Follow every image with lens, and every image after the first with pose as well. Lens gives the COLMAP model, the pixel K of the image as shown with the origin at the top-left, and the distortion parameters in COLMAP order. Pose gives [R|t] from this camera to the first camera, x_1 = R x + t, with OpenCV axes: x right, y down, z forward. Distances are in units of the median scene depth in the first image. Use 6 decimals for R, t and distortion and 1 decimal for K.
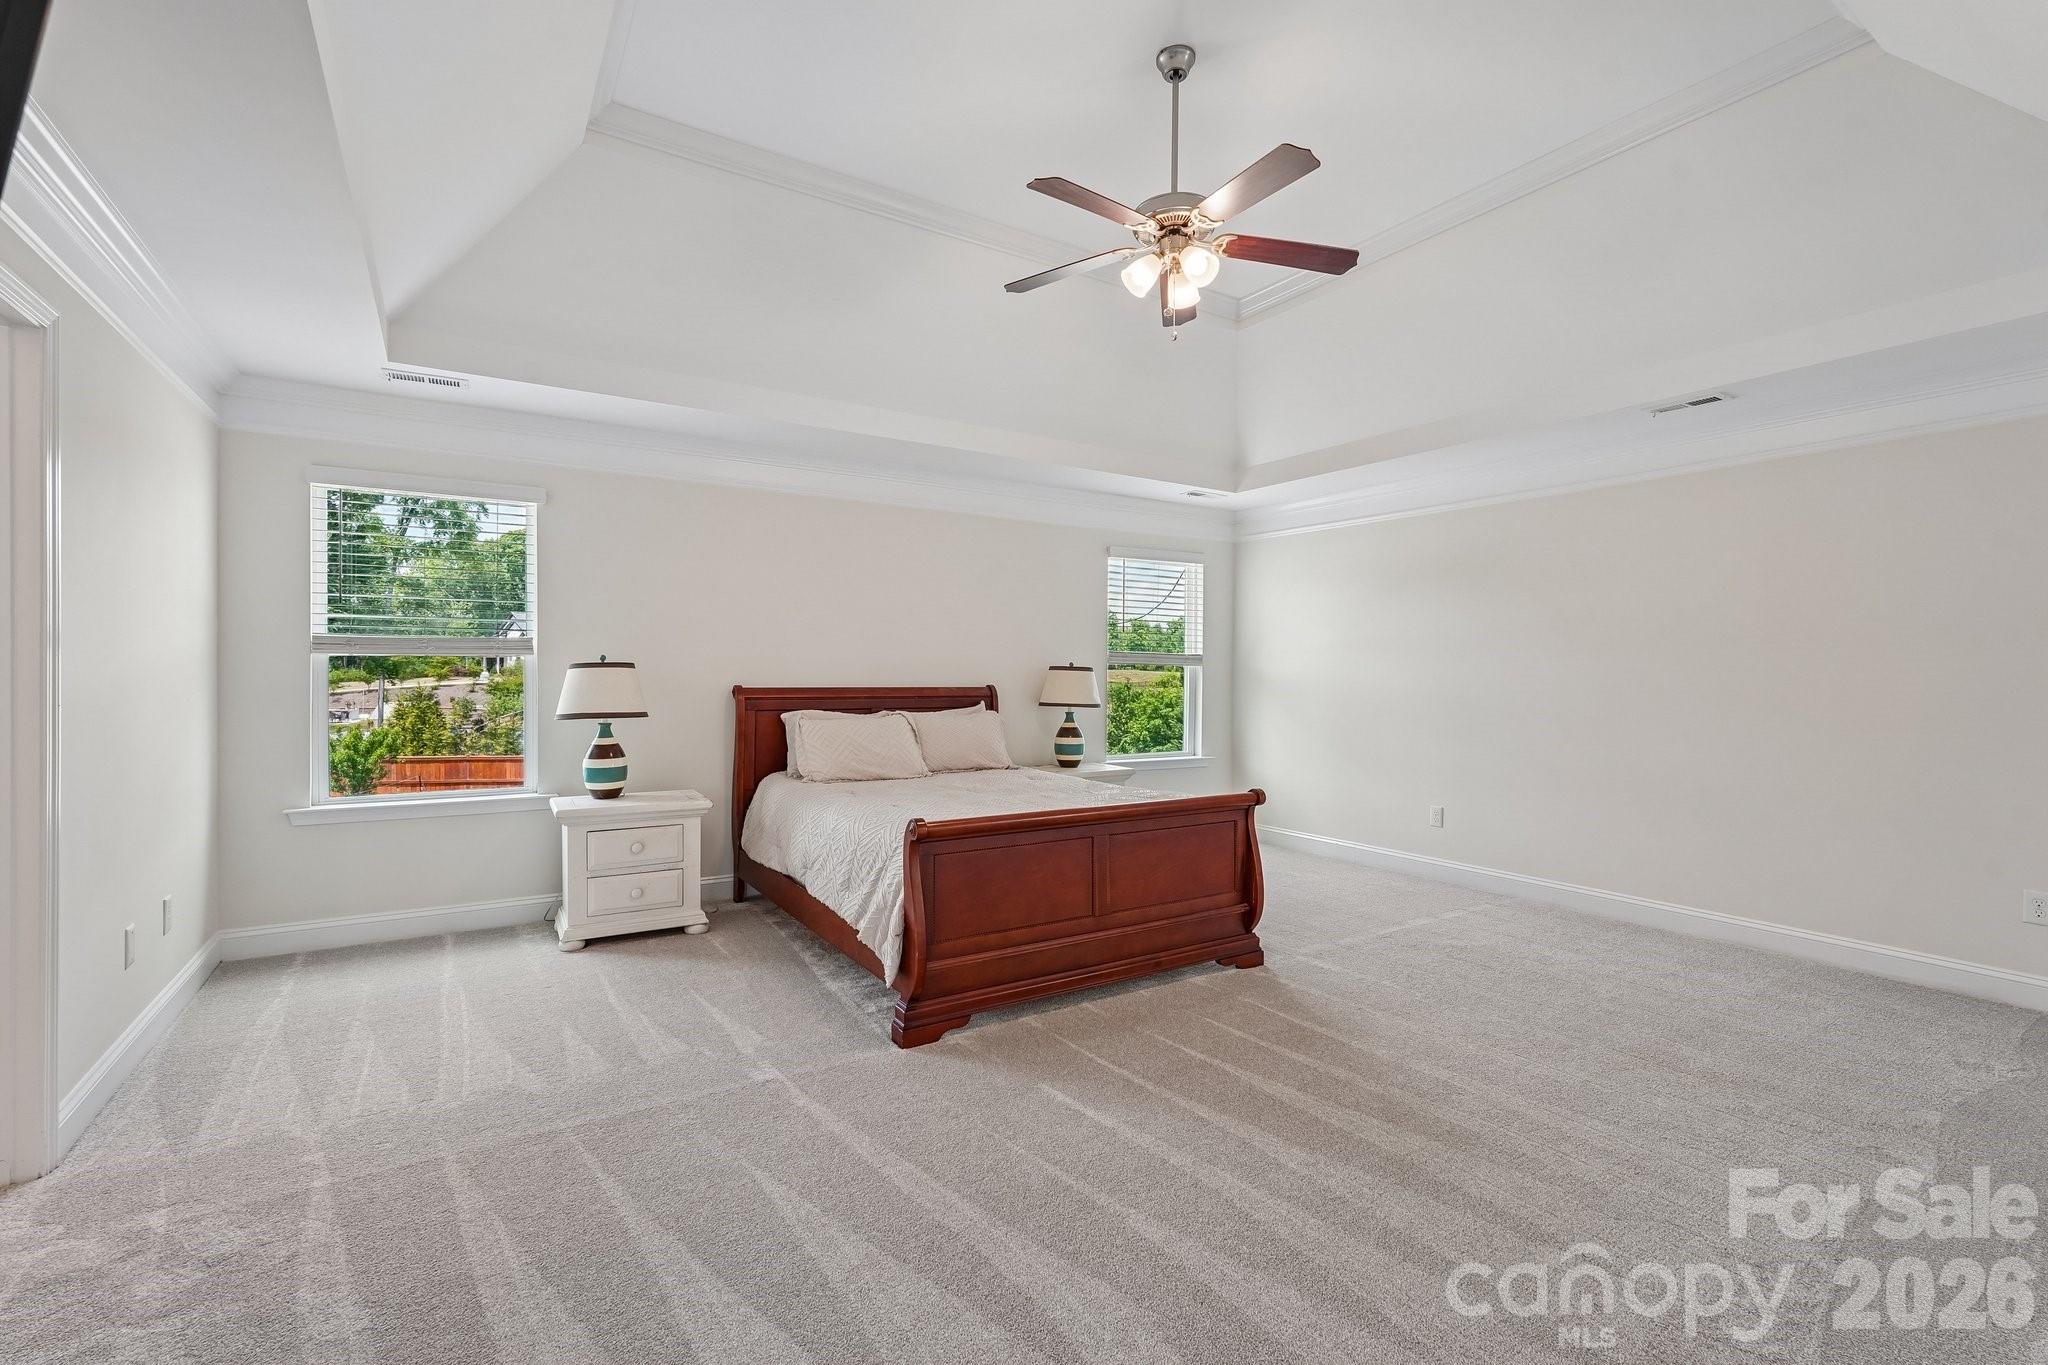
lens RADIAL K [[894.2, 0, 1002.4], [0, 894.2, 673.0], [0, 0, 1]] dist [-0.015859, 0.000008]
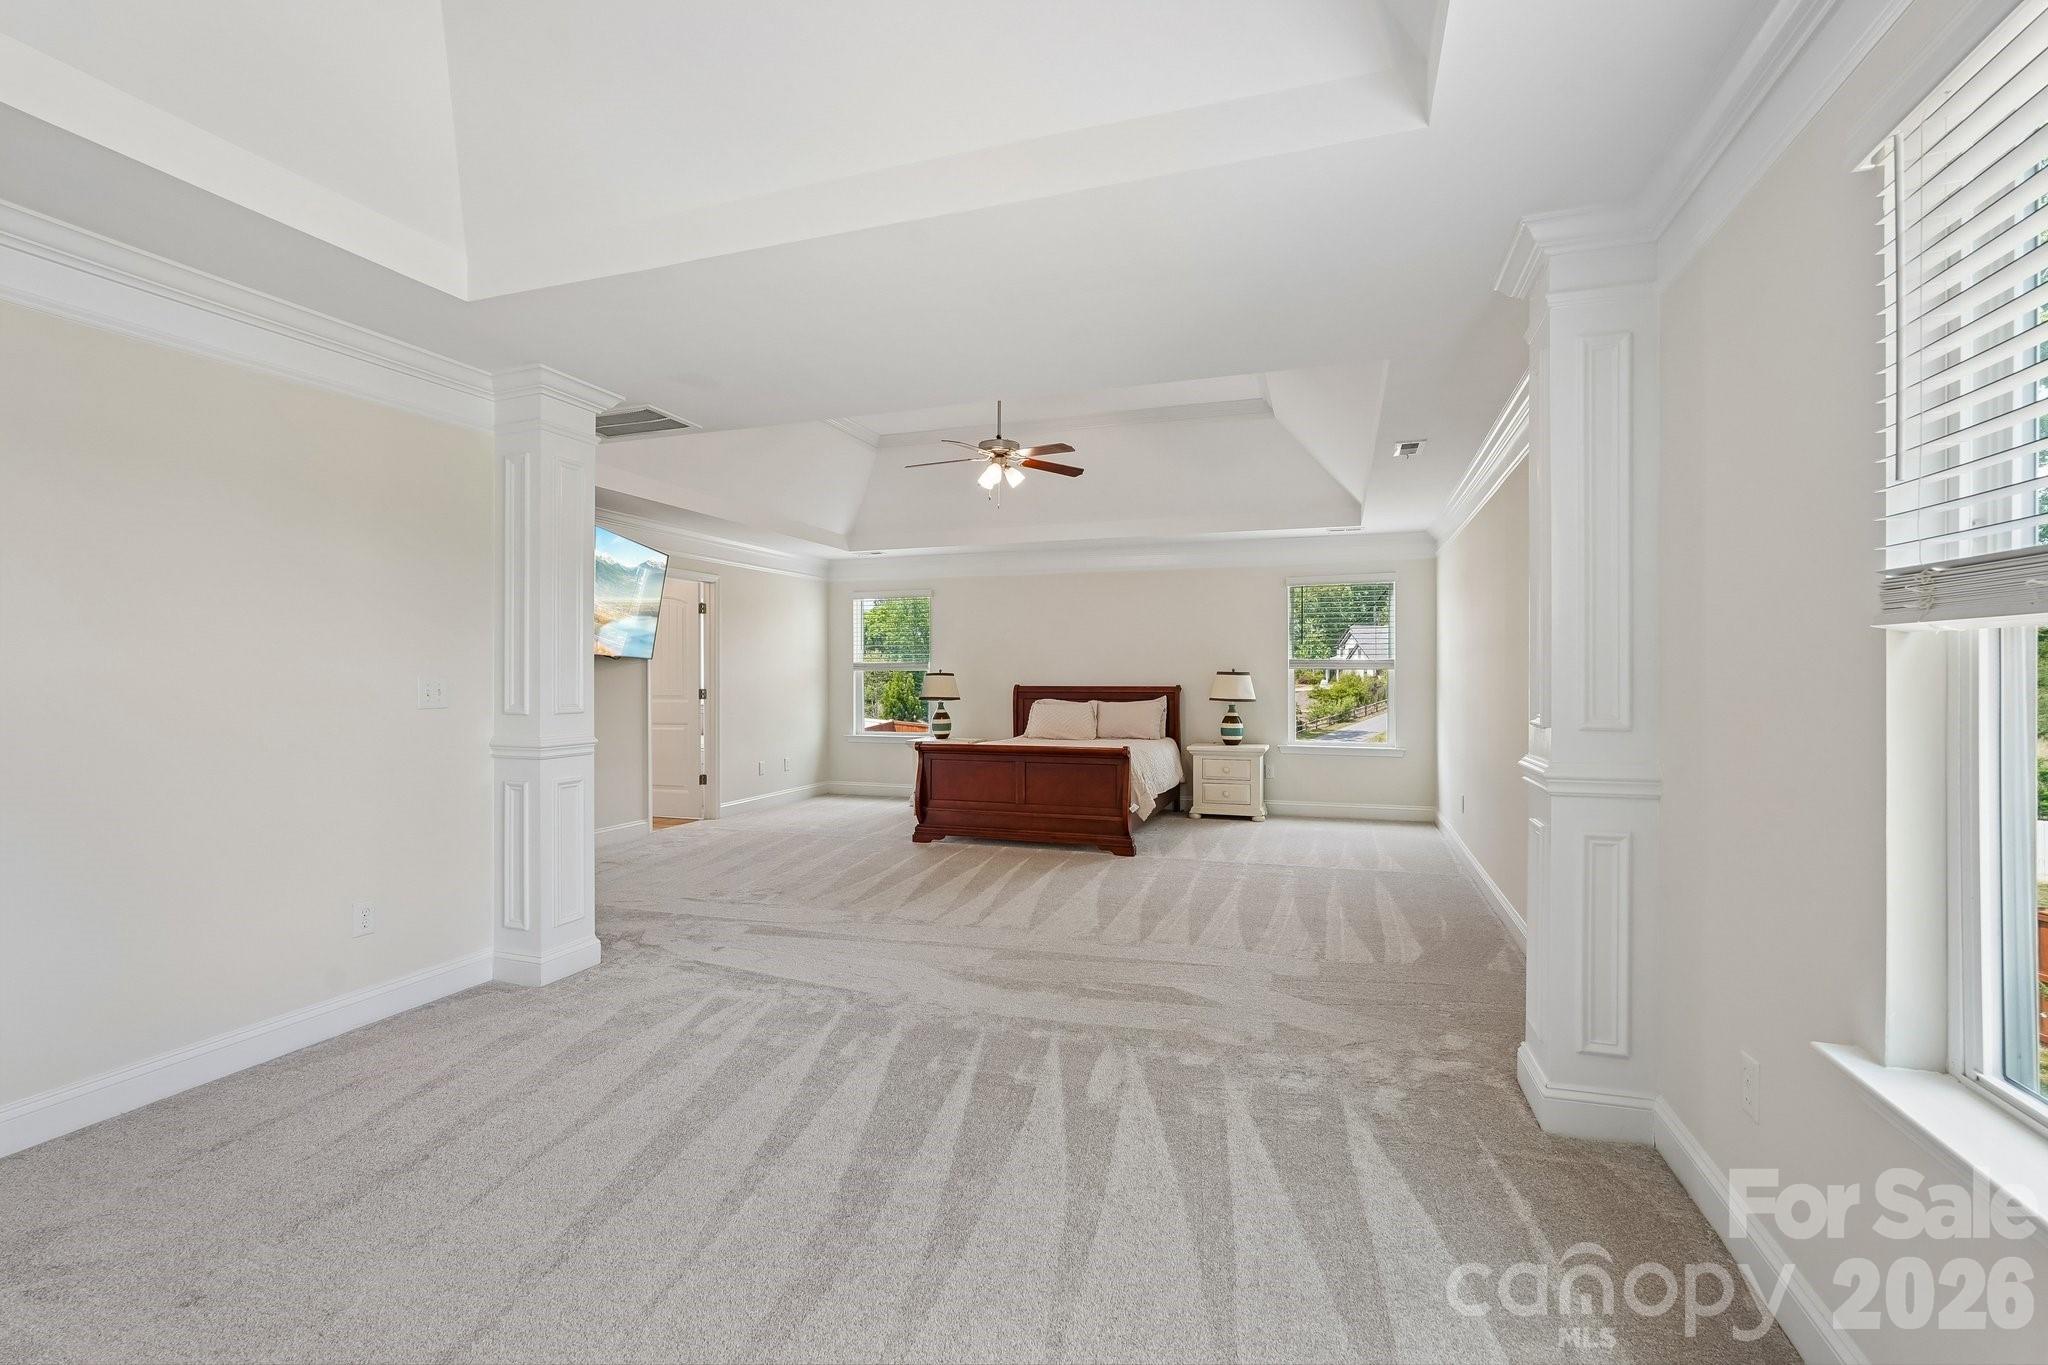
lens RADIAL K [[893.9, 0, 1023.1], [0, 893.9, 676.9], [0, 0, 1]] dist [-0.018858, 0.008408]
pose [[0.635041, -0.005311, -0.772460, 0.931708], [0.001888, 0.999984, -0.005323, 0.007171], [0.772476, 0.001922, 0.635041, -0.117891]]
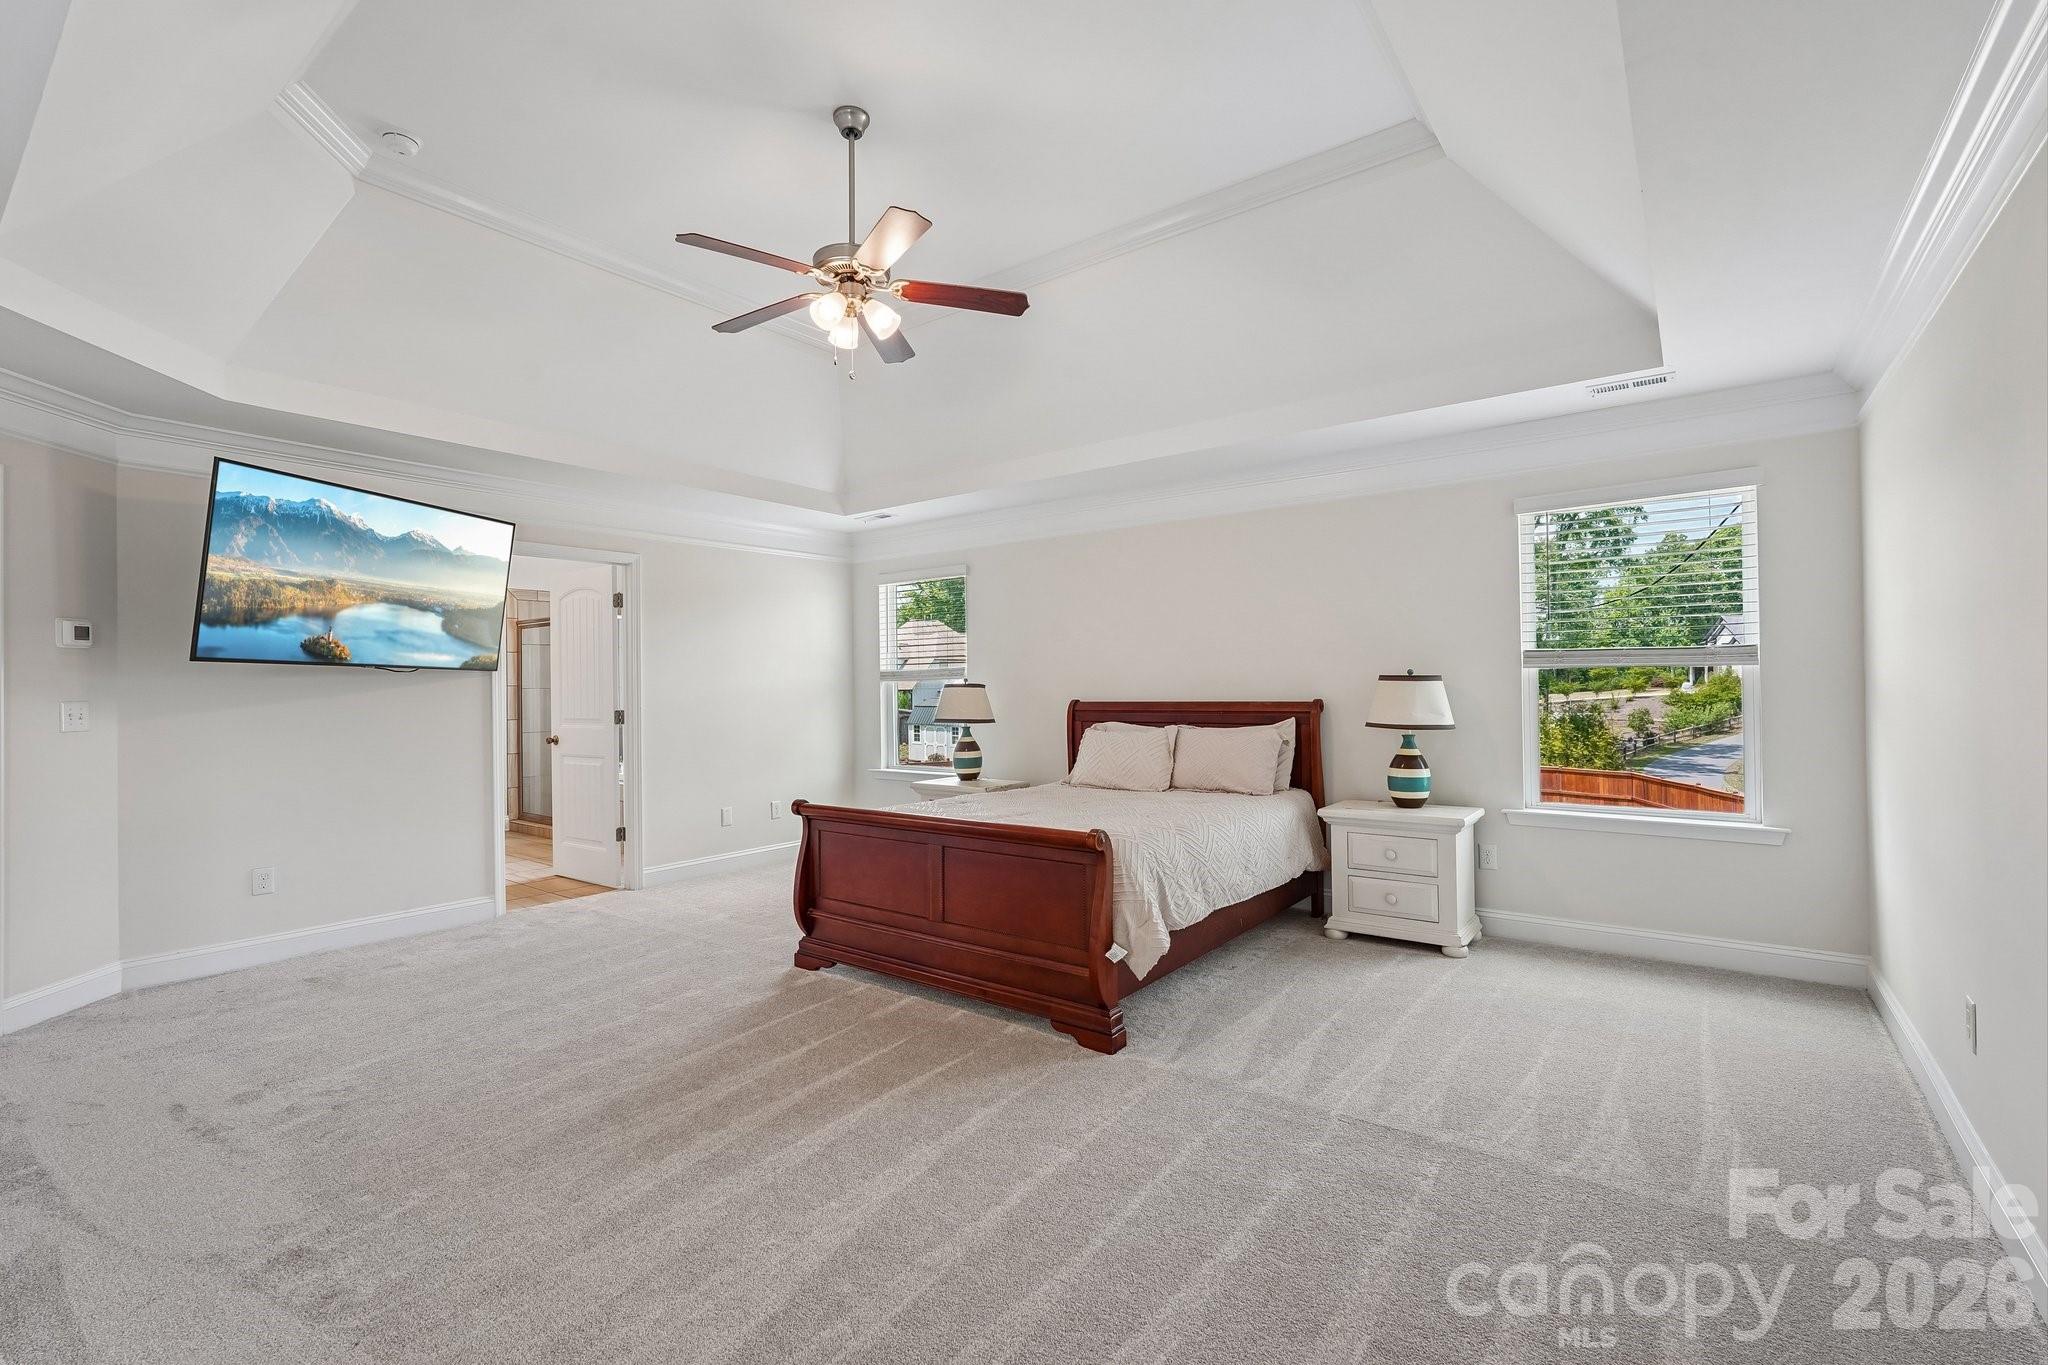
lens RADIAL K [[893.9, 0, 1023.1], [0, 893.9, 676.9], [0, 0, 1]] dist [-0.018858, 0.008408]
pose [[0.360457, -0.020175, -0.932558, 0.663882], [0.012467, 0.999781, -0.016811, 0.002745], [0.932693, -0.005566, 0.360629, 0.424056]]
